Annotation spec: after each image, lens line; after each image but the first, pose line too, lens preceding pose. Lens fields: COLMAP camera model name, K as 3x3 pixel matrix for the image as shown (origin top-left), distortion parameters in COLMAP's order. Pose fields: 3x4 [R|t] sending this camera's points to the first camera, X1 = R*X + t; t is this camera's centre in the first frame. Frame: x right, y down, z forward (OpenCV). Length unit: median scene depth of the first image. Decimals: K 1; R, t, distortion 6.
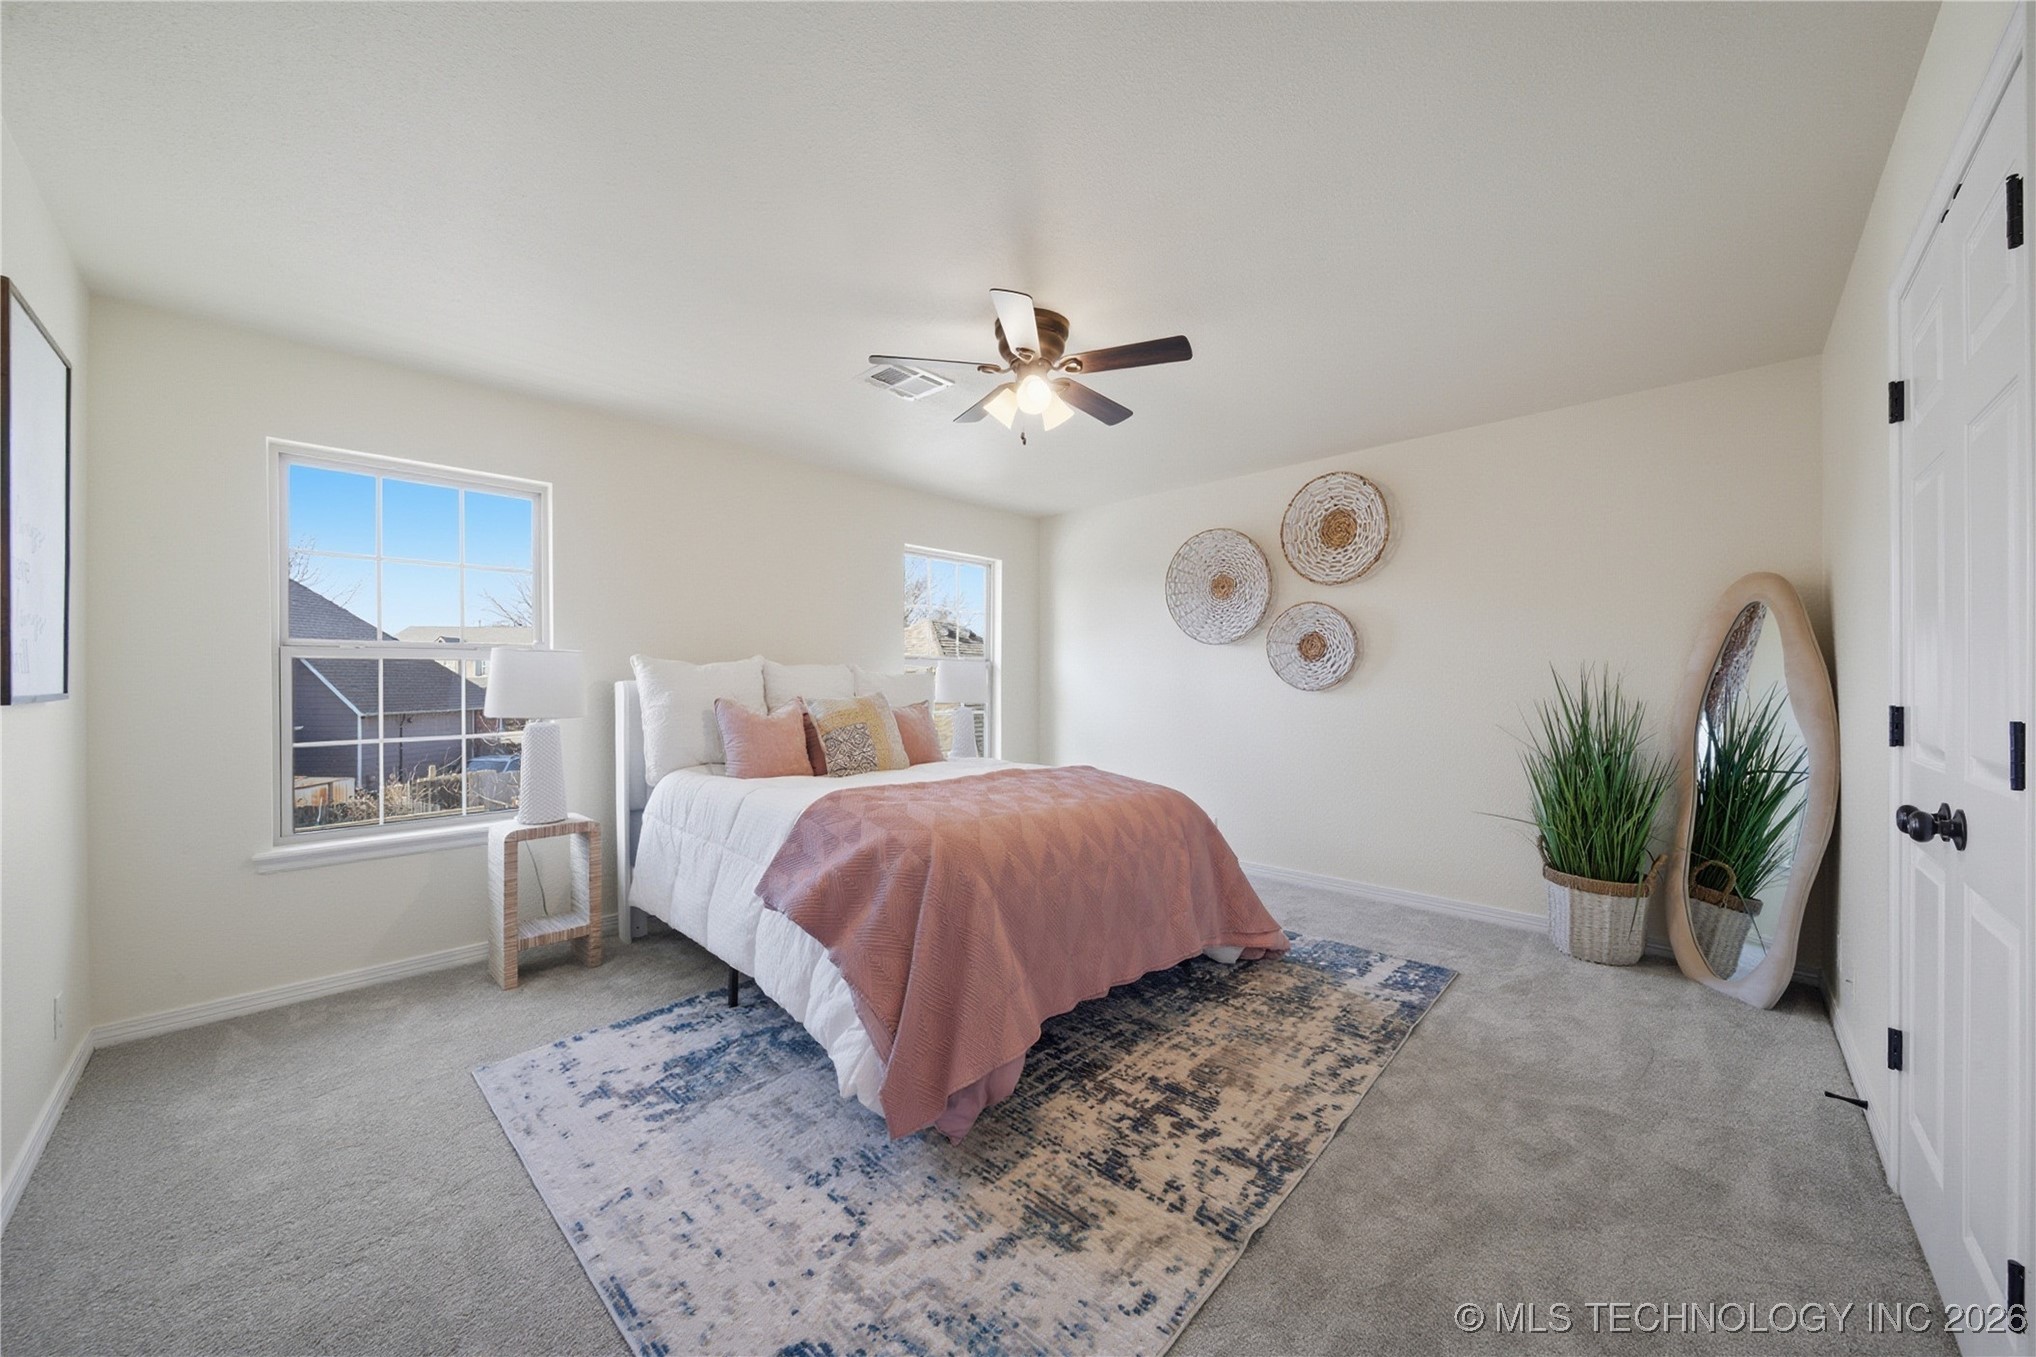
lens RADIAL K [[718.9, 0, 1015.9], [0, 718.9, 677.2], [0, 0, 1]] dist [-0.003451, -0.000489]
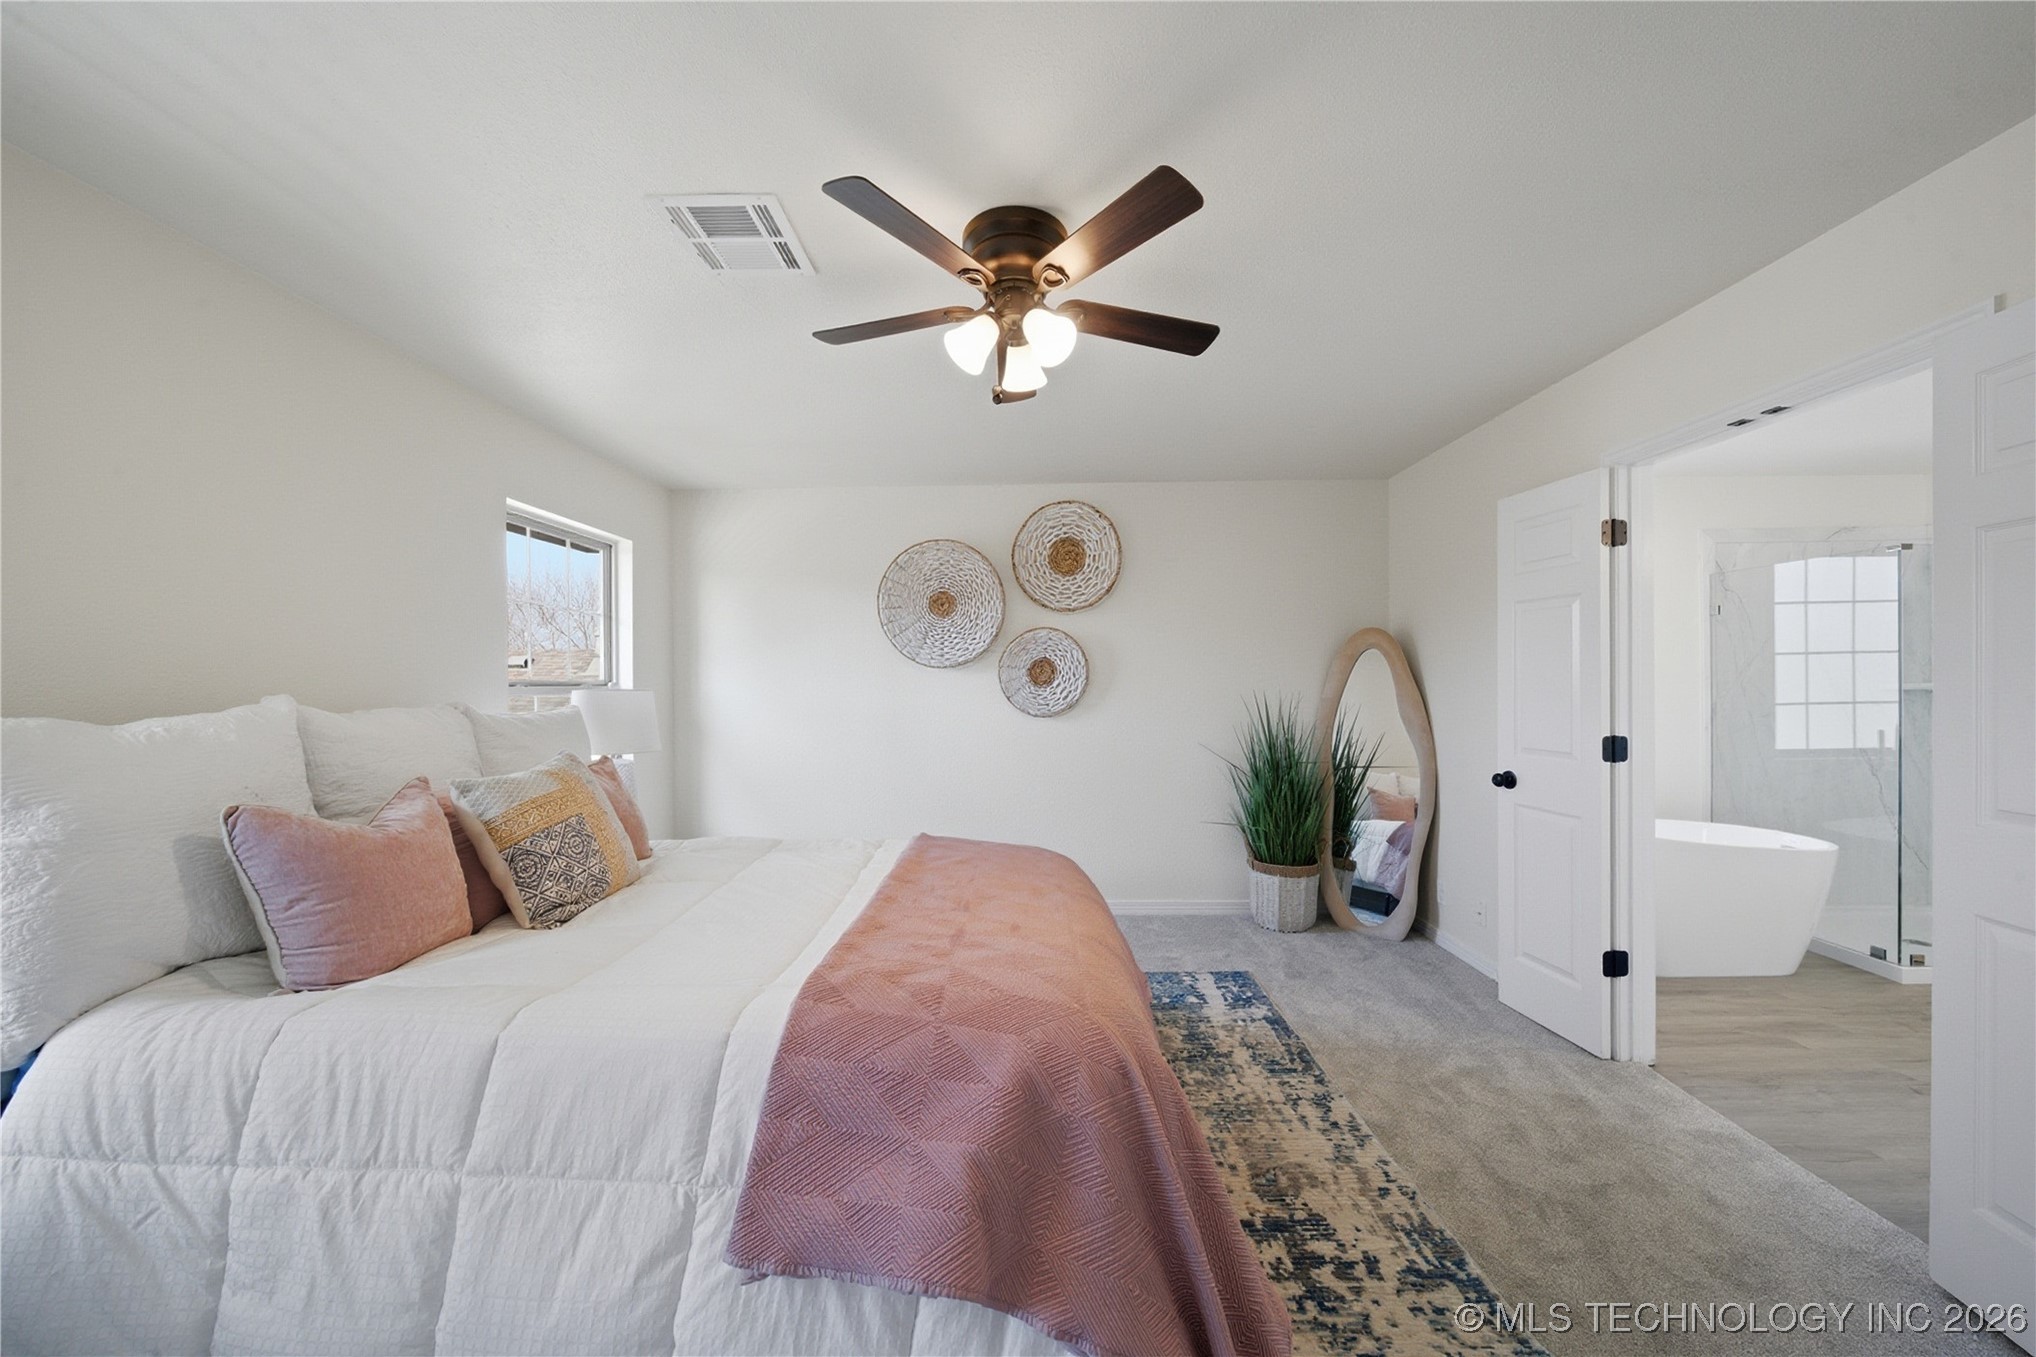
lens RADIAL K [[718.9, 0, 1015.1], [0, 718.9, 683.4], [0, 0, 1]] dist [-0.003451, -0.000489]
pose [[0.735649, -0.008724, 0.677307, -0.397357], [0.005963, 0.999962, 0.006403, -0.047207], [-0.677337, -0.000672, 0.735673, 0.414216]]
